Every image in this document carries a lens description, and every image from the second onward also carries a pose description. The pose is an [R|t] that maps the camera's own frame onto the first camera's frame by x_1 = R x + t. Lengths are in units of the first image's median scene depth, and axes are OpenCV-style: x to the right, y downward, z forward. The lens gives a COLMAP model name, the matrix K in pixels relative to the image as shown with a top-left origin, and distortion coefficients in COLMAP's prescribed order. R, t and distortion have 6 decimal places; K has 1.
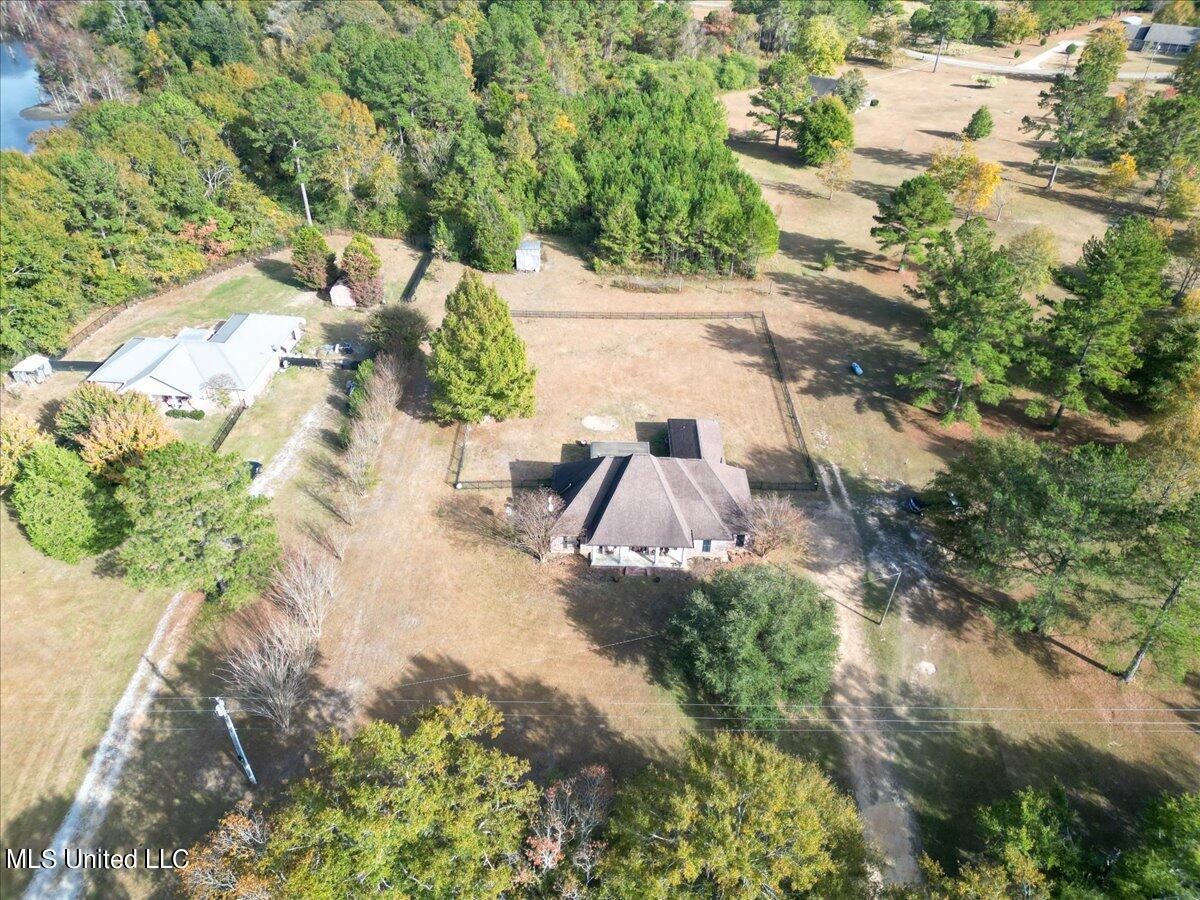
lens RADIAL K [[838.7, 0, 604.5], [0, 838.7, 447.2], [0, 0, 1]] dist [0.076848, -0.071069]
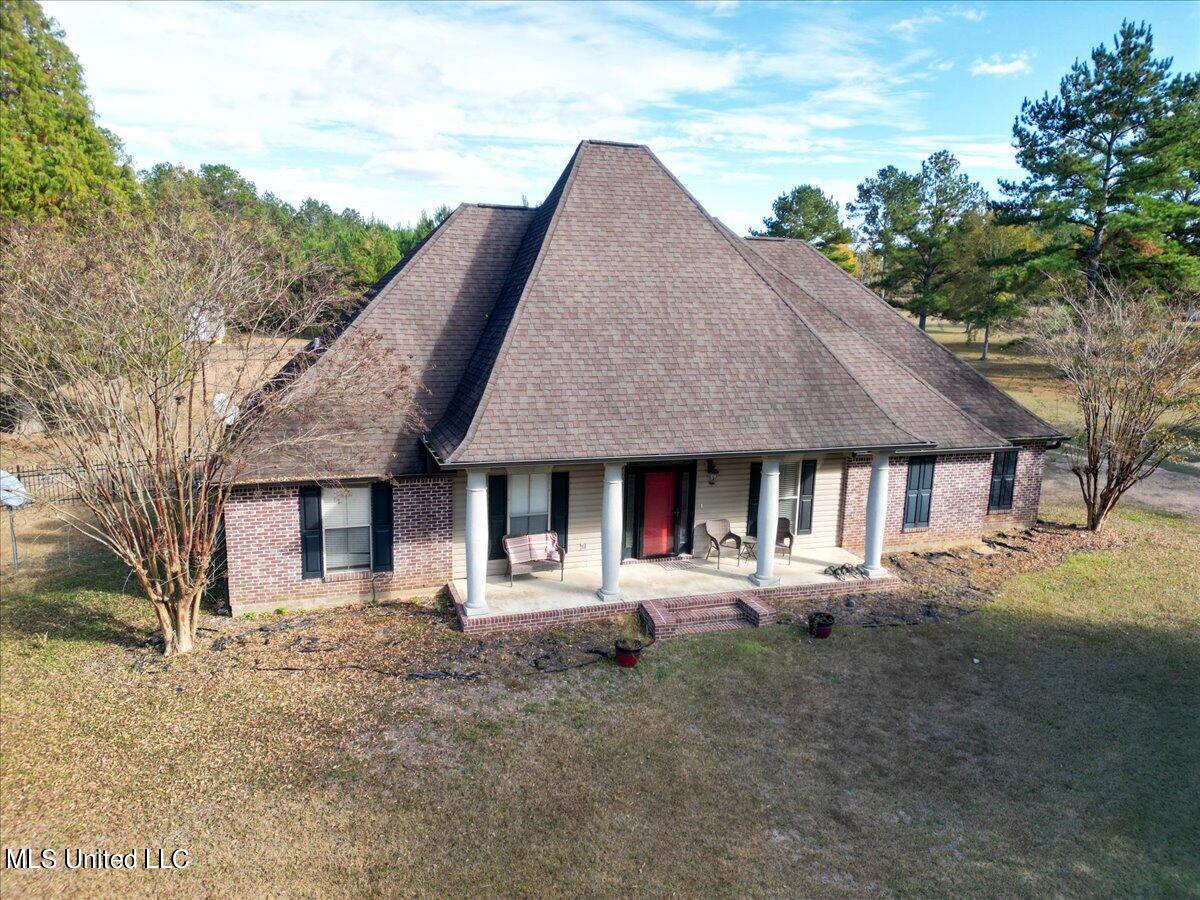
lens RADIAL K [[838.7, 0, 604.5], [0, 838.7, 447.2], [0, 0, 1]] dist [0.076848, -0.071069]
pose [[0.943233, -0.063361, 0.326031, -0.035349], [0.192703, 0.903916, -0.381838, 0.141357], [-0.270512, 0.422990, 0.864814, 0.625900]]
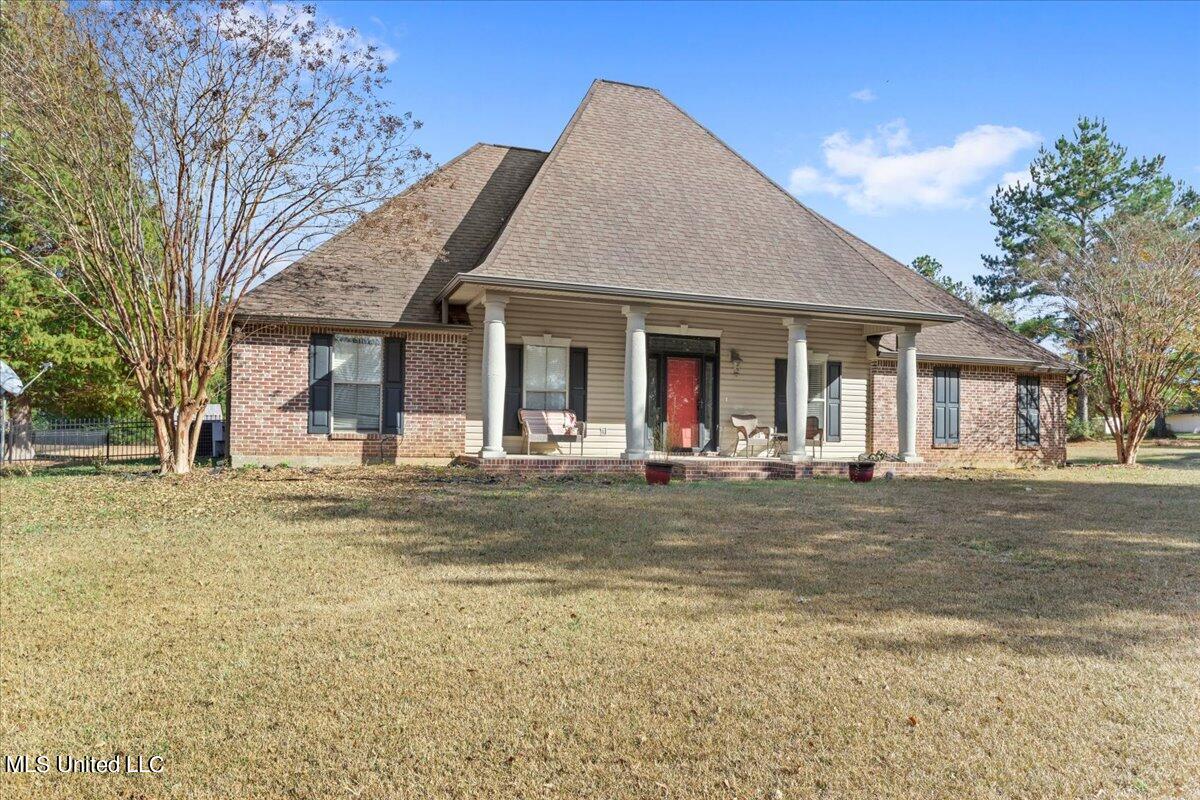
lens RADIAL K [[852.8, 0, 612.0], [0, 852.8, 446.3], [0, 0, 1]] dist [-0.004979, -0.005715]
pose [[0.938771, -0.009486, 0.344410, -0.039753], [0.210409, 0.807350, -0.551283, 0.186073], [-0.272830, 0.589996, 0.759913, 0.660121]]
